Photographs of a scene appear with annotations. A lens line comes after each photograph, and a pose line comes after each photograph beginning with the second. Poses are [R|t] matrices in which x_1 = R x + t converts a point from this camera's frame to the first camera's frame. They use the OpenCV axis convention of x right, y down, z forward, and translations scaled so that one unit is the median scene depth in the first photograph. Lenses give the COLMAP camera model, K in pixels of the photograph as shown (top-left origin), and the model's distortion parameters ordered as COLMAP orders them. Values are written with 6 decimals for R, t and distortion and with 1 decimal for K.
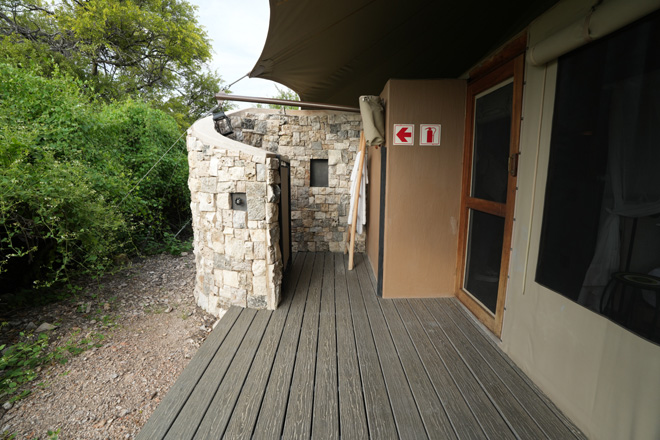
lens RADIAL K [[301.8, 0, 331.3], [0, 301.8, 219.5], [0, 0, 1]] dist [-0.068032, 0.024751]
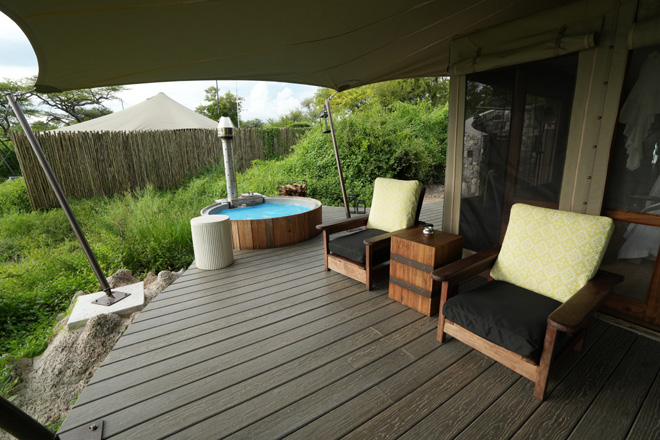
lens RADIAL K [[301.8, 0, 331.3], [0, 301.8, 219.5], [0, 0, 1]] dist [-0.068032, 0.024751]
pose [[0.556356, 0.191865, -0.808490, 1.170473], [-0.121019, 0.981313, 0.149599, 0.250073], [0.822084, 0.014612, 0.569179, -1.398151]]
